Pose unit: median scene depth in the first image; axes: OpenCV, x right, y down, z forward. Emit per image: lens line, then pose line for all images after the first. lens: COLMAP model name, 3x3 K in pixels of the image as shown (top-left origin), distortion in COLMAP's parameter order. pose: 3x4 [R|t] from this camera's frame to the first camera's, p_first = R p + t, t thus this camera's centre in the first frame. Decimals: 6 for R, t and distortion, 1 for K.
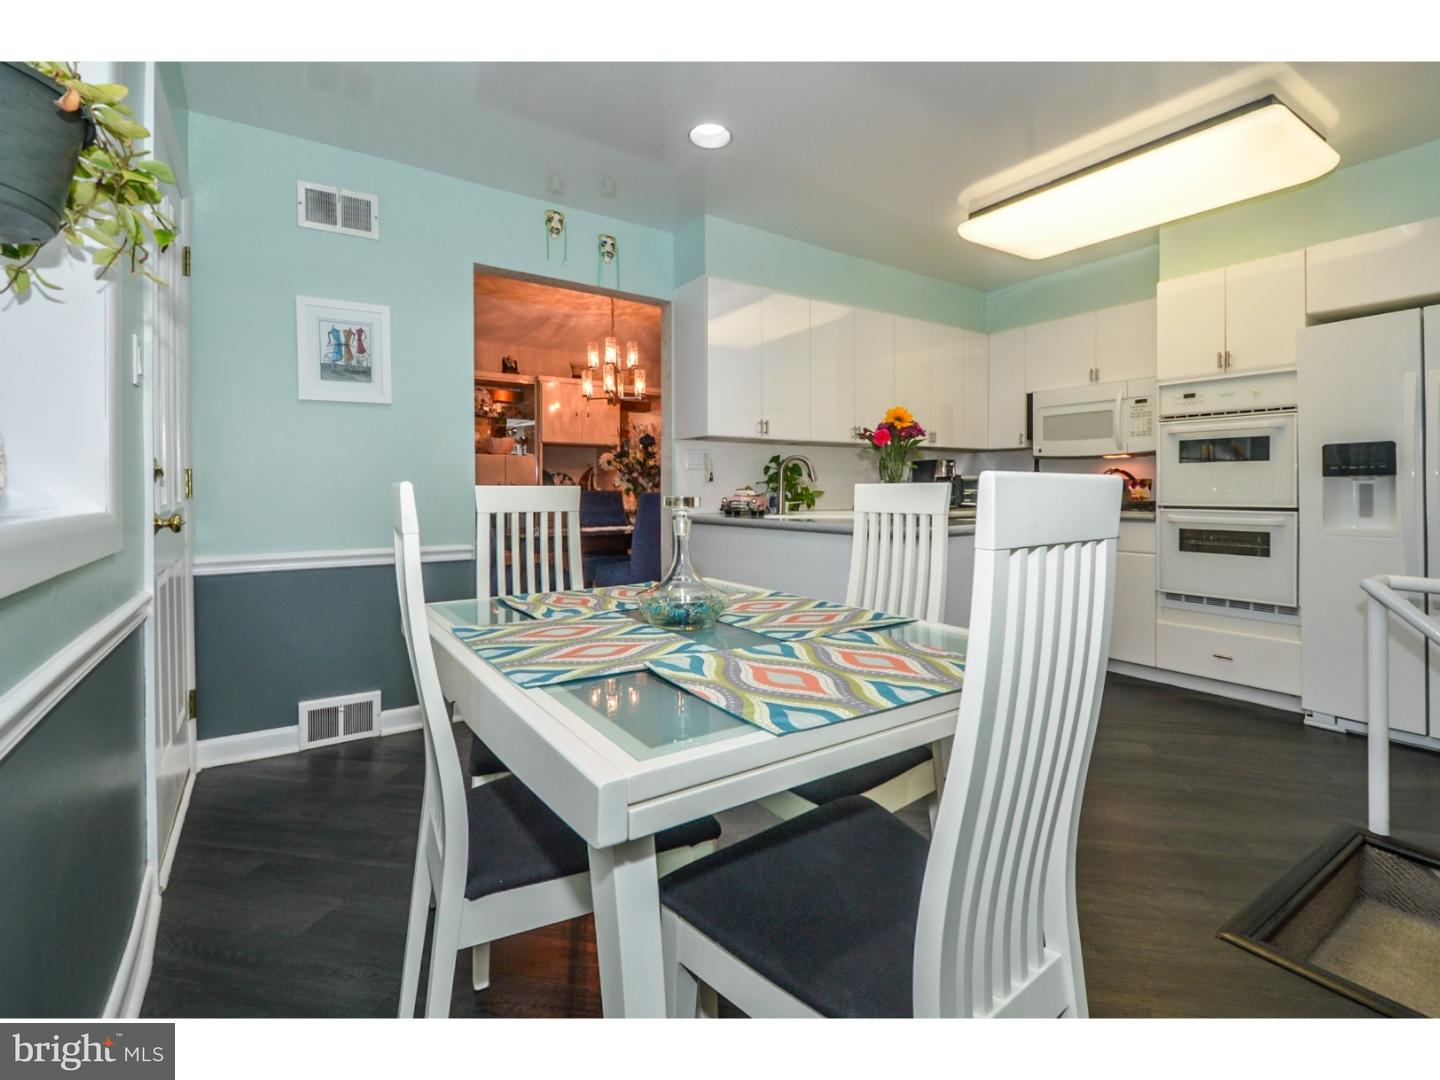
lens RADIAL K [[664.4, 0, 711.8], [0, 664.4, 494.5], [0, 0, 1]] dist [-0.005038, -0.003305]
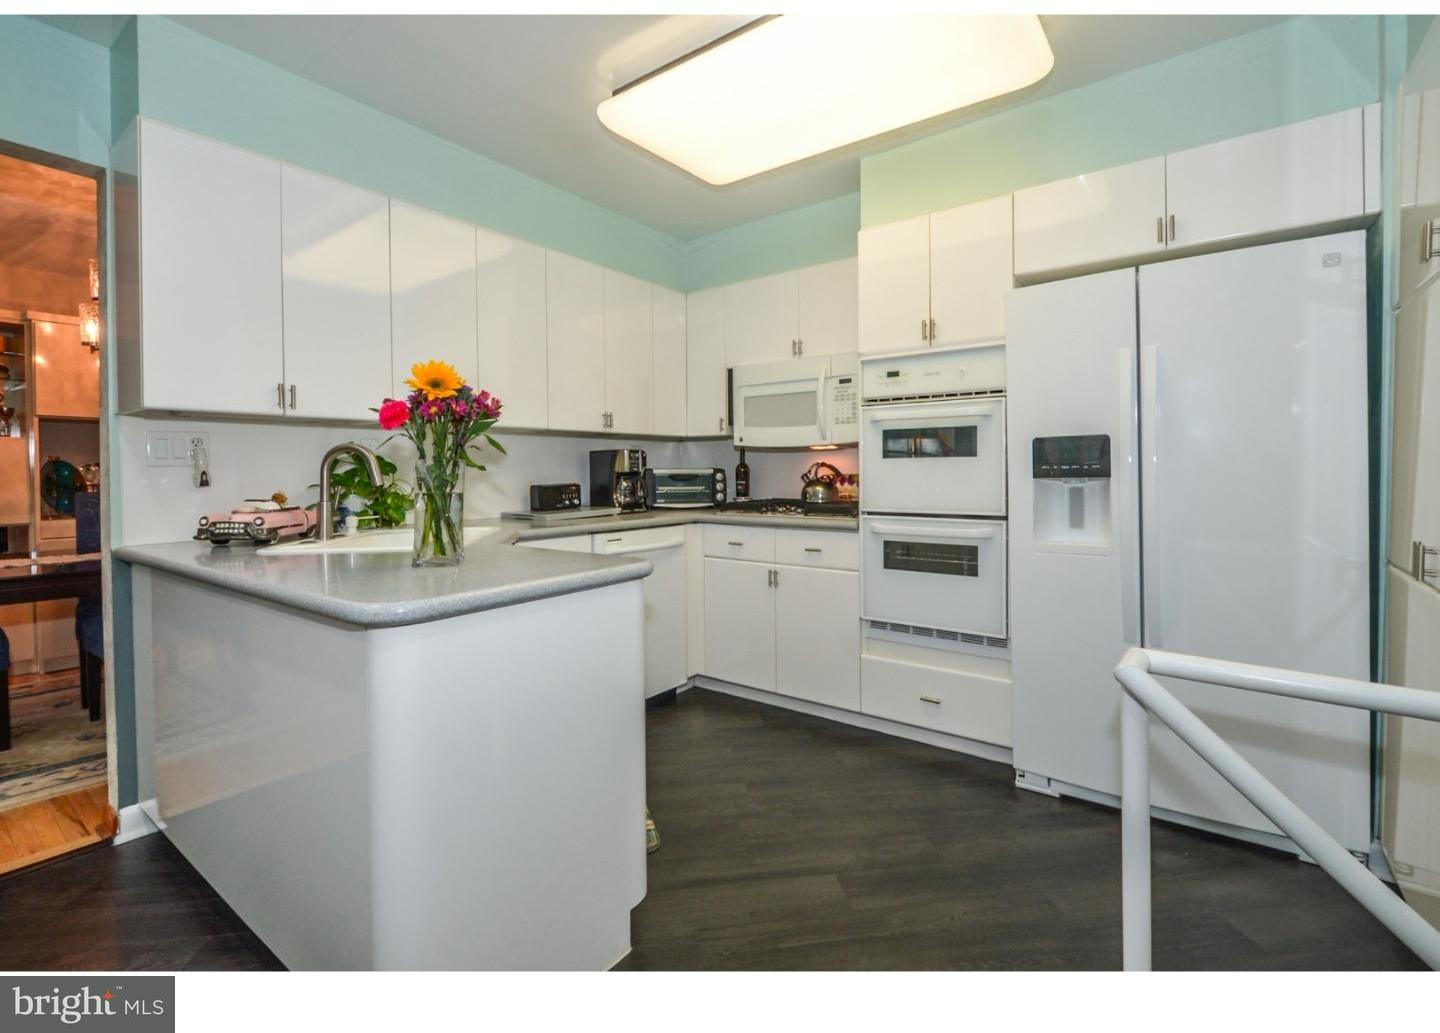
lens RADIAL K [[655.3, 0, 724.2], [0, 655.3, 477.3], [0, 0, 1]] dist [-0.005634, -0.001123]
pose [[0.941031, -0.008201, 0.338221, 0.256323], [0.007802, 0.999966, 0.002540, -0.027432], [-0.338231, 0.000249, 0.941063, 0.318649]]
